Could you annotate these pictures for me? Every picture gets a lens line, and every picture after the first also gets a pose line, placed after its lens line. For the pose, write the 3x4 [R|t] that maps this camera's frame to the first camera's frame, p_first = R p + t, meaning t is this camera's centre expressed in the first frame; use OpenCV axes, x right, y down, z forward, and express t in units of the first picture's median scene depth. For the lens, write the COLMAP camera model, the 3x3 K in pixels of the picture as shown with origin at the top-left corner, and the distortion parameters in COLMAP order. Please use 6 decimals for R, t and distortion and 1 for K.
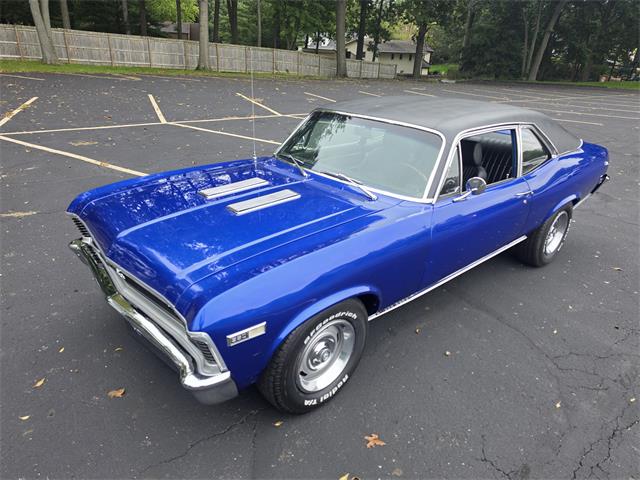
lens RADIAL K [[436.9, 0, 318.6], [0, 436.9, 247.9], [0, 0, 1]] dist [0.041130, -0.050553]
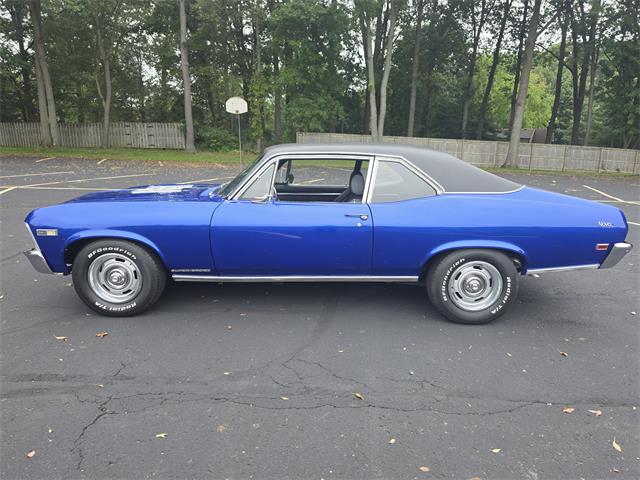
lens RADIAL K [[436.9, 0, 321.8], [0, 436.9, 240.0], [0, 0, 1]] dist [0.041130, -0.050553]
pose [[0.745041, 0.111646, -0.657609, 0.088358], [-0.261933, 0.955666, -0.134509, 0.007640], [0.613437, 0.272464, 0.741254, 0.014720]]
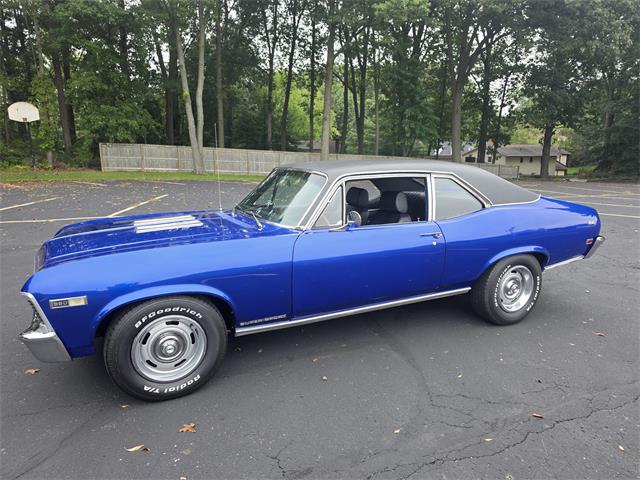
lens RADIAL K [[436.9, 0, 320.8], [0, 436.9, 240.8], [0, 0, 1]] dist [0.041130, -0.050553]
pose [[0.960824, 0.009038, -0.277011, 0.040379], [-0.075440, 0.970260, -0.230009, 0.011738], [0.266694, 0.241896, 0.932931, -0.002295]]
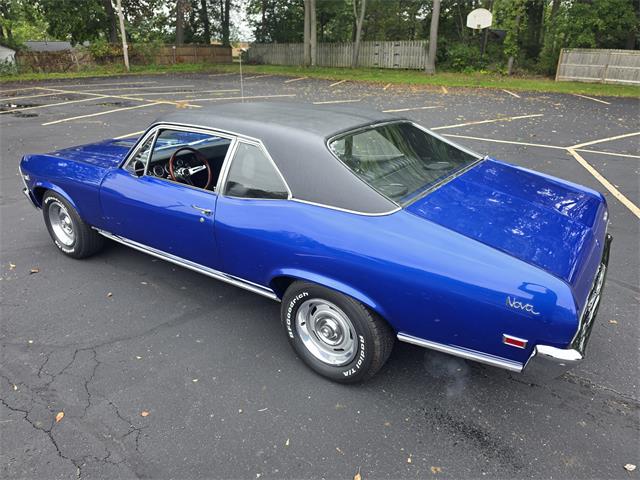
lens RADIAL K [[436.9, 0, 316.0], [0, 436.9, 241.9], [0, 0, 1]] dist [0.041130, -0.050553]
pose [[0.240782, 0.342496, -0.908141, 0.106938], [-0.403266, 0.886385, 0.227370, -0.028664], [0.882837, 0.311476, 0.351543, 0.073570]]
